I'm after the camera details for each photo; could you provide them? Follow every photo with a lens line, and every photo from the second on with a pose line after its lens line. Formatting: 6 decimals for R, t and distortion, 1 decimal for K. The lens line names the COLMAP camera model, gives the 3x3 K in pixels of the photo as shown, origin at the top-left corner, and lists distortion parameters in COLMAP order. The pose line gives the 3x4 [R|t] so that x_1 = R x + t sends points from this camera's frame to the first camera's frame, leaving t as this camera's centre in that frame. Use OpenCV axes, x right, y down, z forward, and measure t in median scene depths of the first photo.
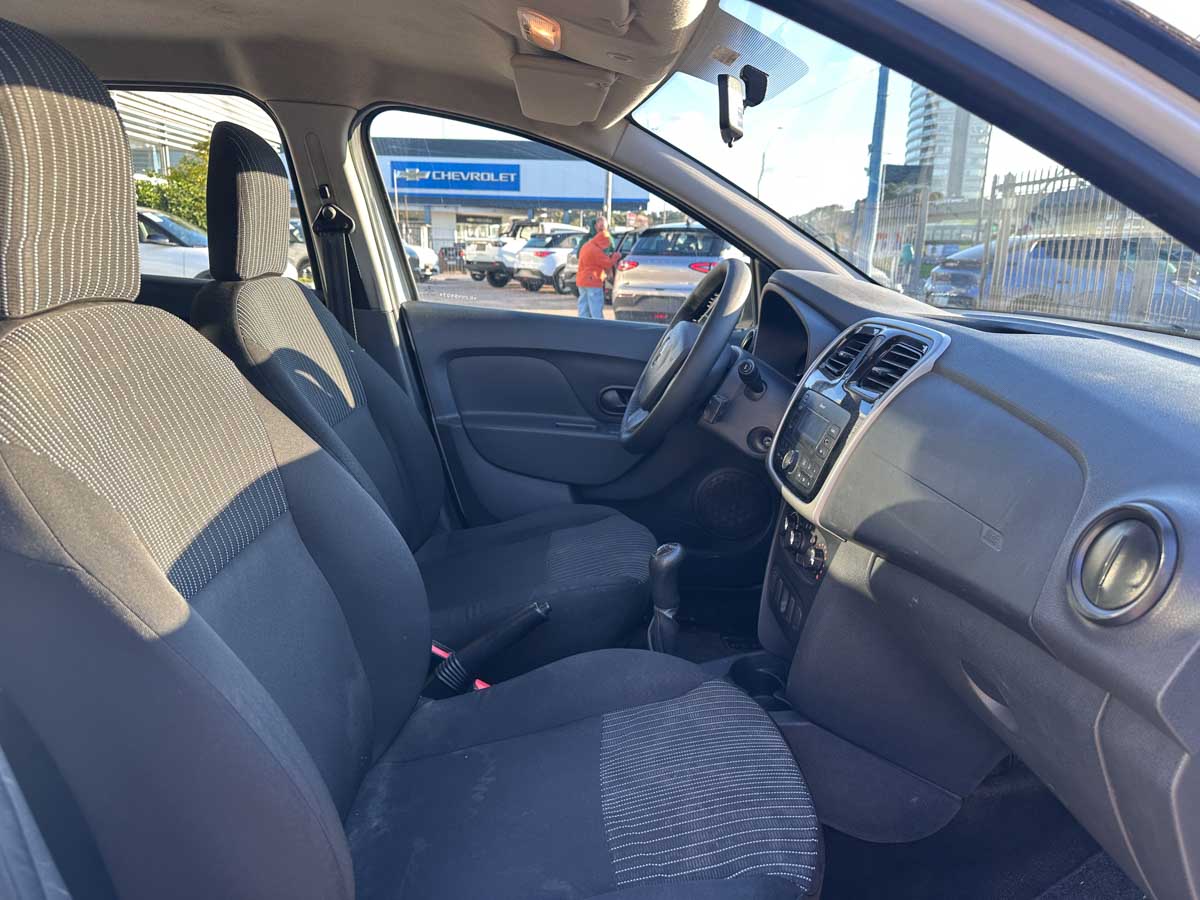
lens RADIAL K [[833.3, 0, 600.0], [0, 833.3, 450.0], [0, 0, 1]] dist [0.067243, -0.094243]
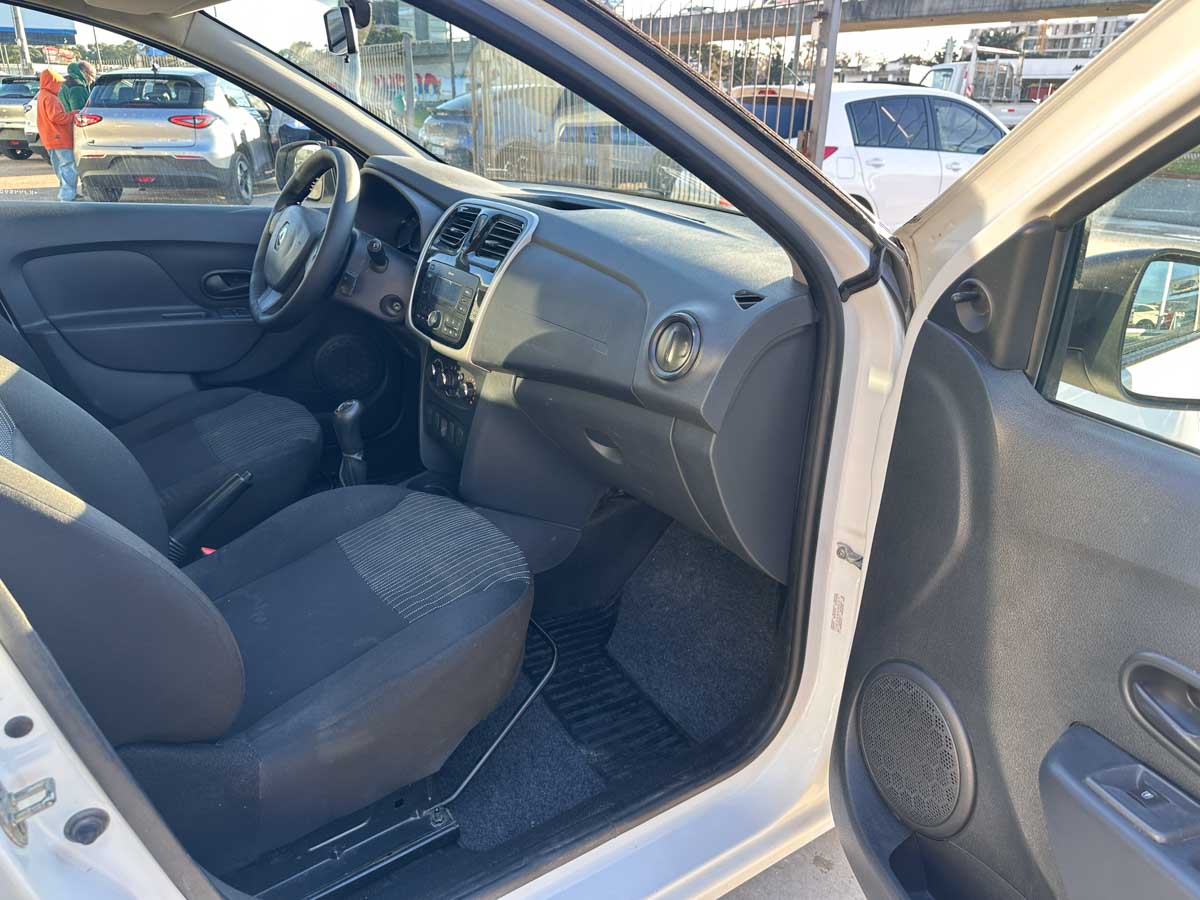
lens RADIAL K [[833.3, 0, 600.0], [0, 833.3, 450.0], [0, 0, 1]] dist [0.067243, -0.094243]
pose [[0.842198, -0.213011, 0.495307, -0.235511], [0.127764, 0.971330, 0.200484, -0.017158], [-0.523811, -0.105565, 0.845268, -0.245012]]
